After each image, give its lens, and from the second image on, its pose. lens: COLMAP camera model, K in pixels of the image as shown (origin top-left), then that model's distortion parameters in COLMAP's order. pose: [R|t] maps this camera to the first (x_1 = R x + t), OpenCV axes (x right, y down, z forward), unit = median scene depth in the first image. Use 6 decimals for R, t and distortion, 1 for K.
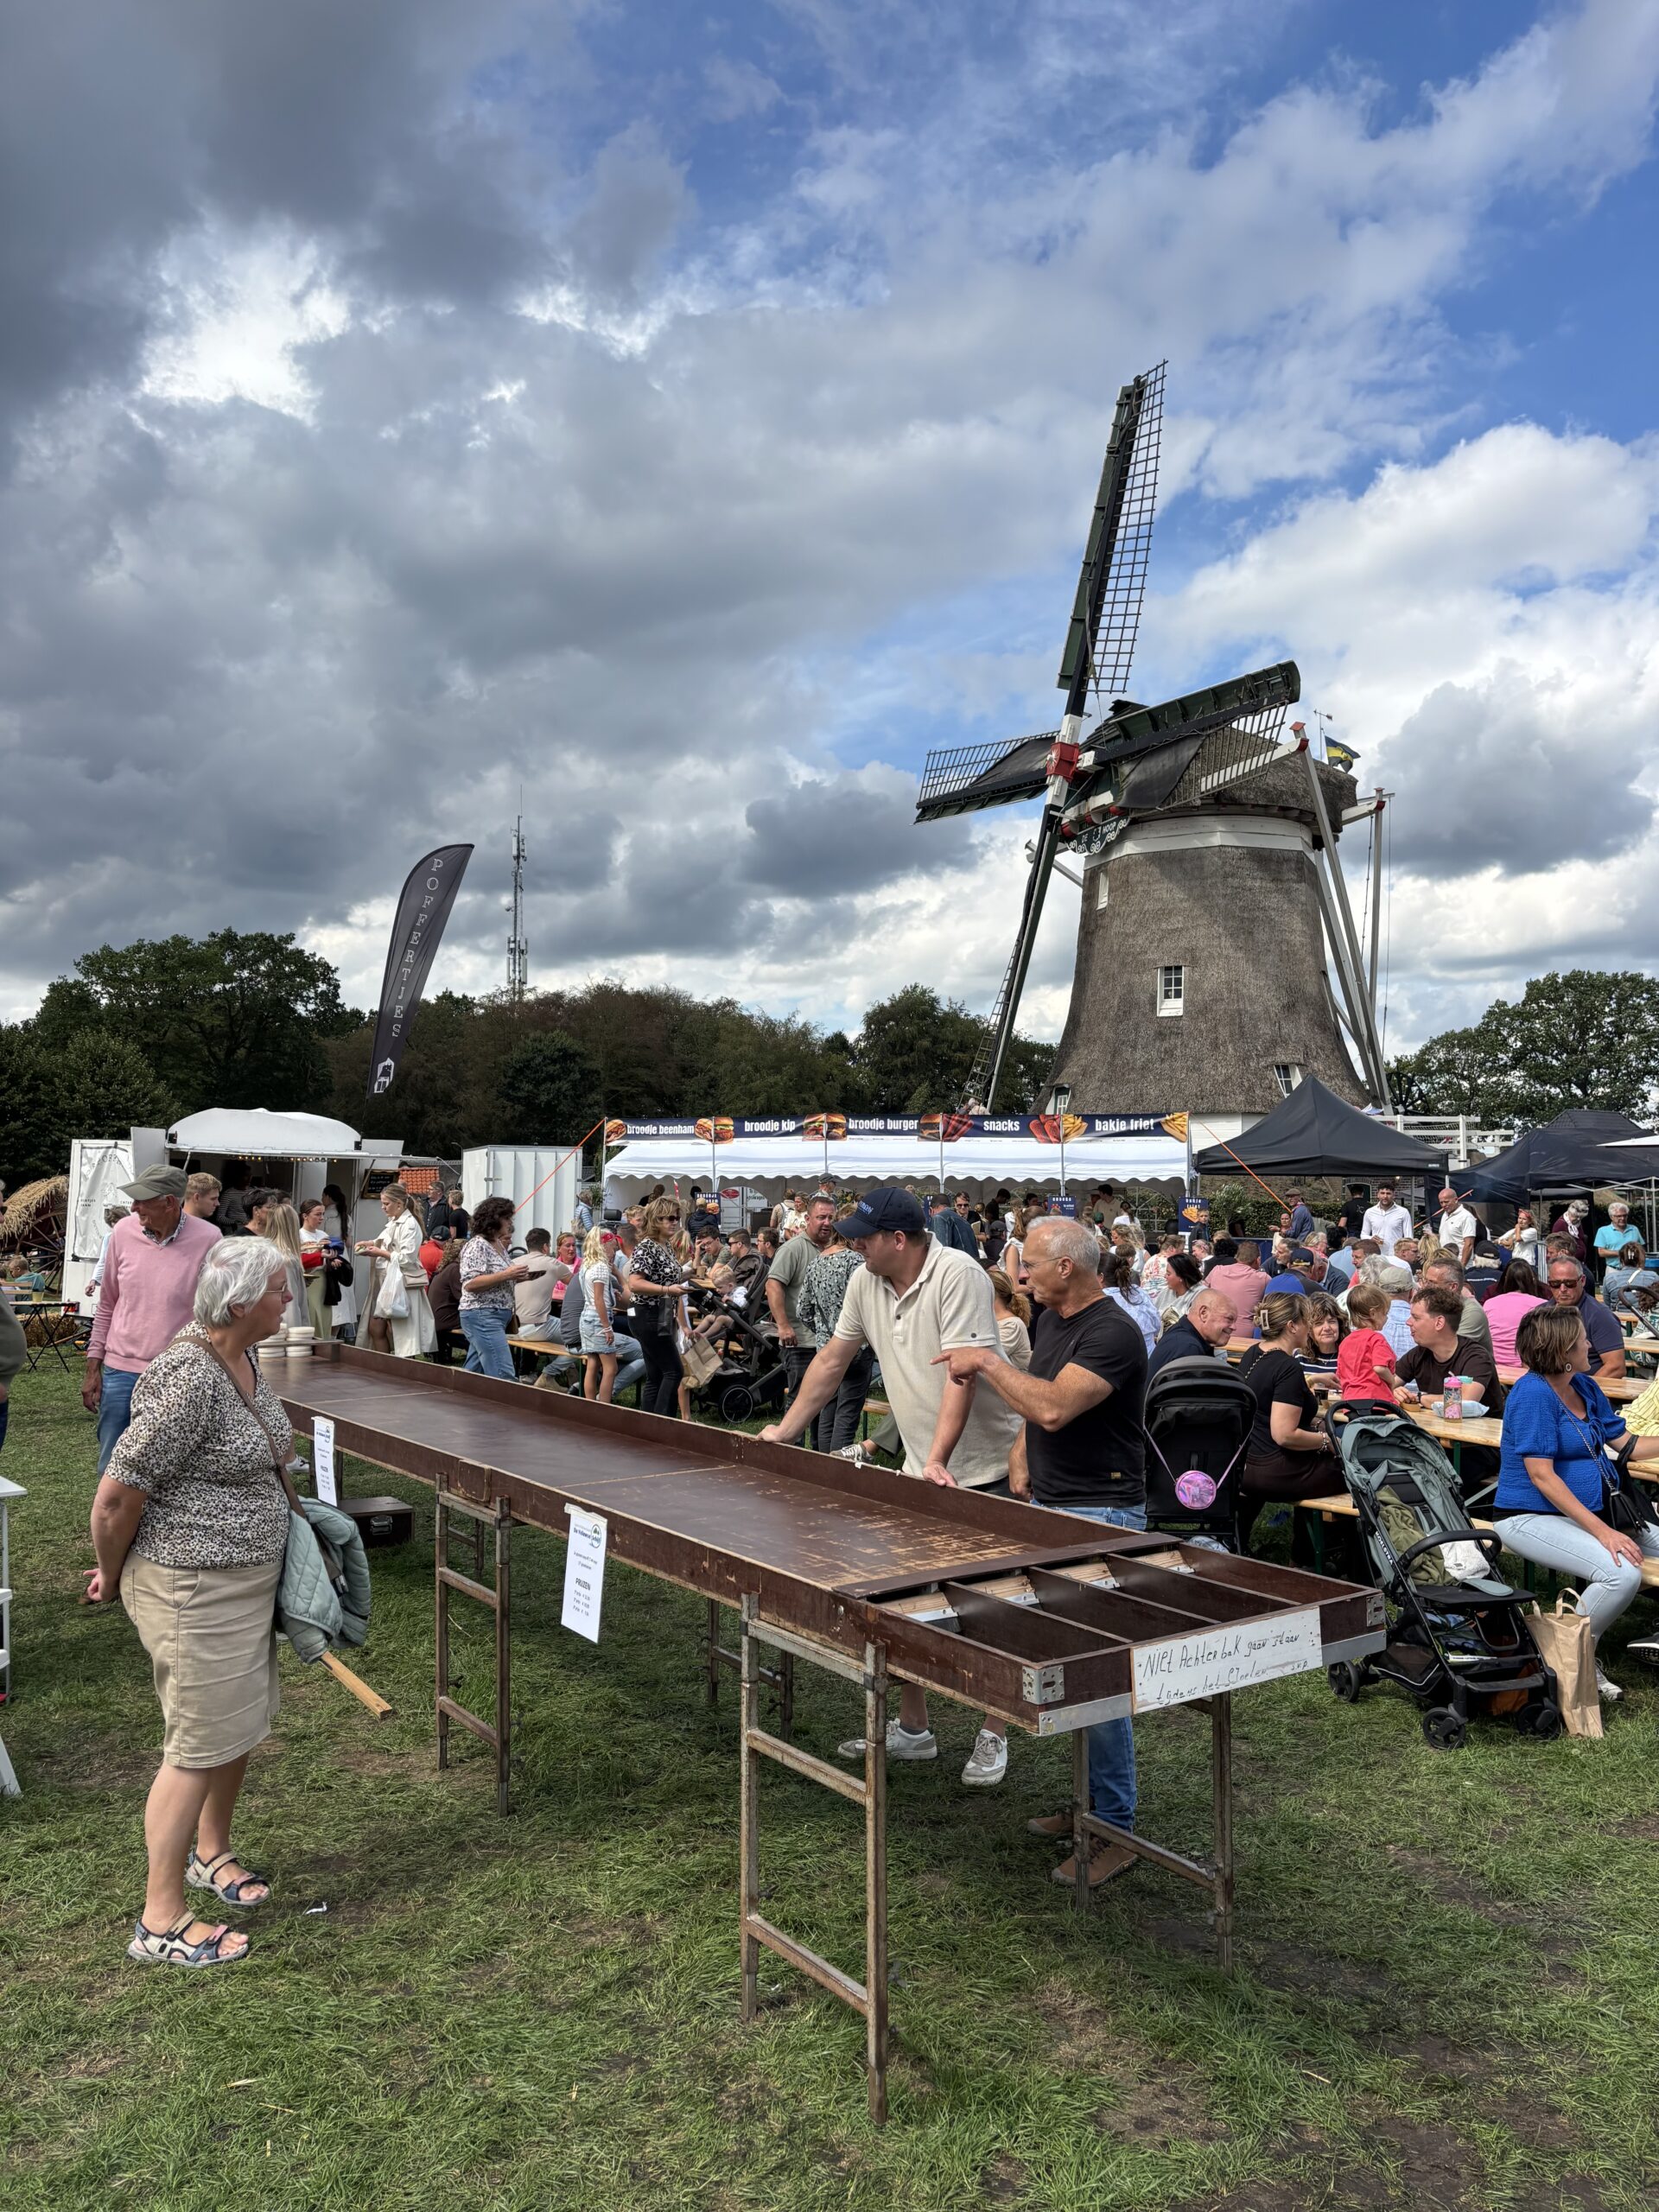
lens RADIAL K [[1654.6, 0, 817.3], [0, 1654.6, 1141.6], [0, 0, 1]] dist [0.053239, -0.042411]
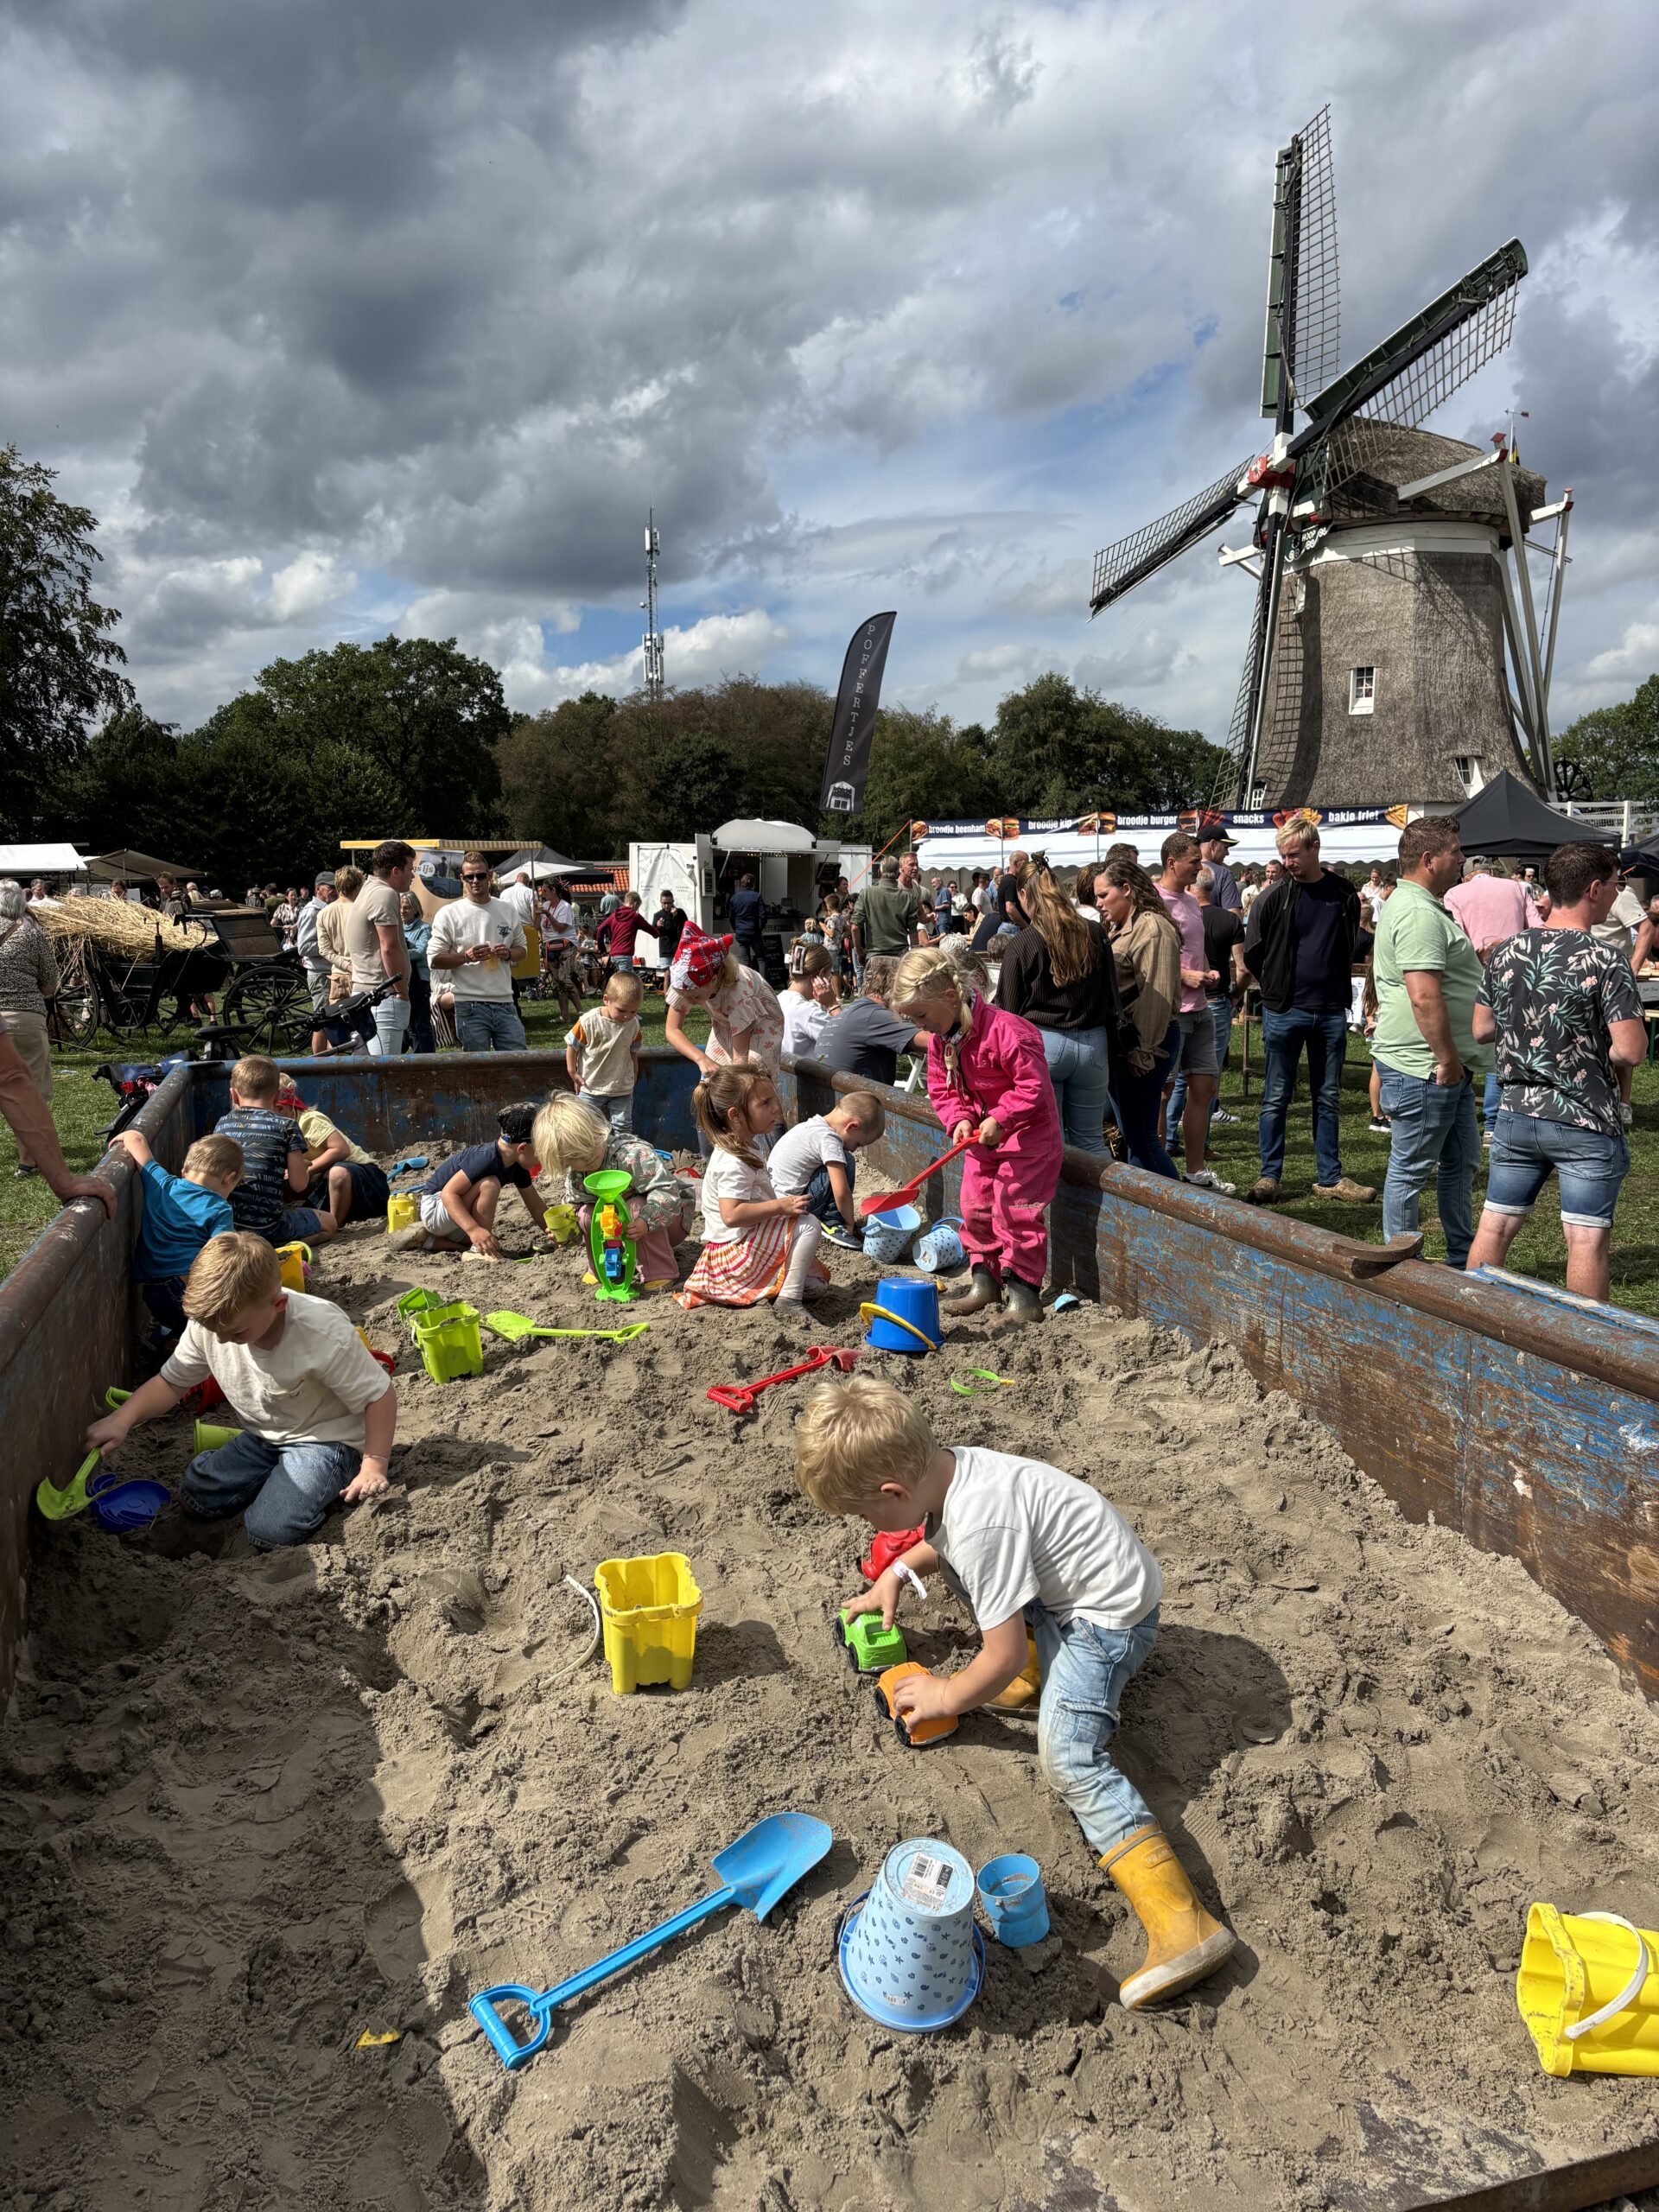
lens RADIAL K [[1654.6, 0, 823.7], [0, 1654.6, 1120.7], [0, 0, 1]] dist [0.053239, -0.042411]
pose [[0.998262, -0.006928, -0.058525, -0.082071], [0.016706, 0.985598, 0.168276, -0.001467], [0.056517, -0.168961, 0.984001, -0.161458]]
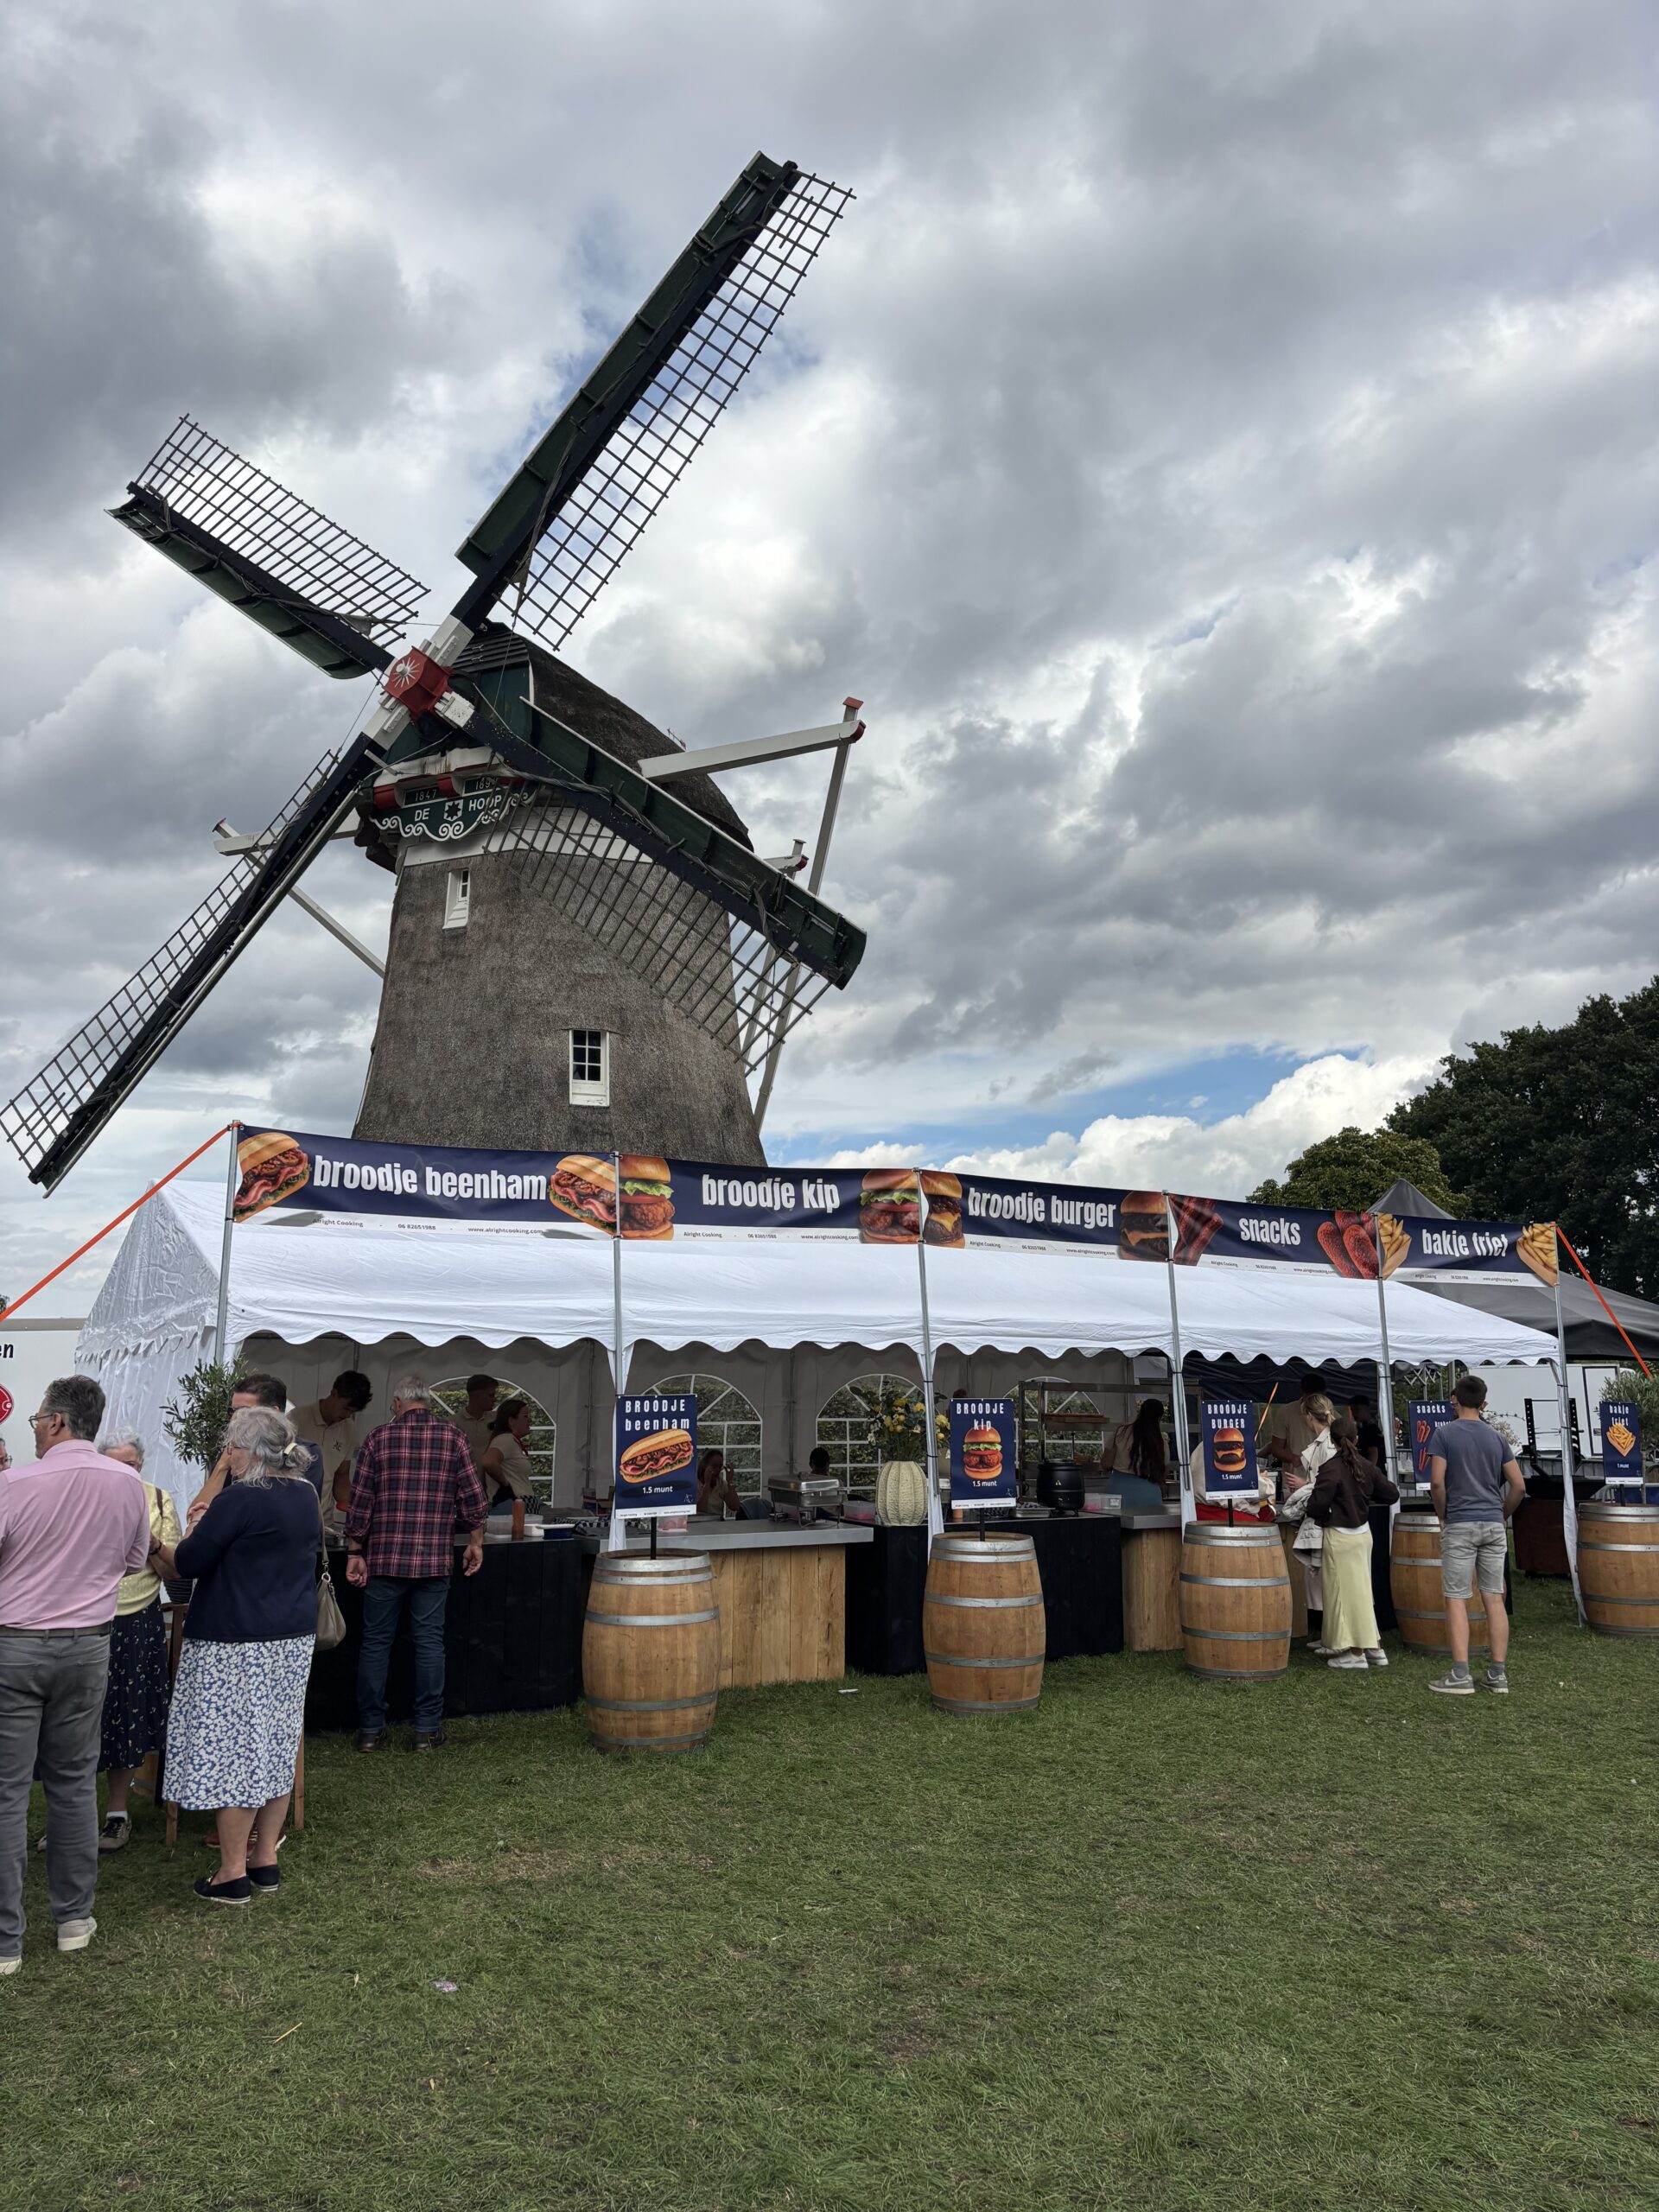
lens RADIAL K [[1654.6, 0, 782.3], [0, 1654.6, 1087.9], [0, 0, 1]] dist [0.053239, -0.042411]
pose [[0.718213, 0.122228, 0.685004, -0.170921], [-0.021180, 0.987835, -0.154057, 0.013954], [-0.695501, 0.096137, 0.712065, 0.496302]]
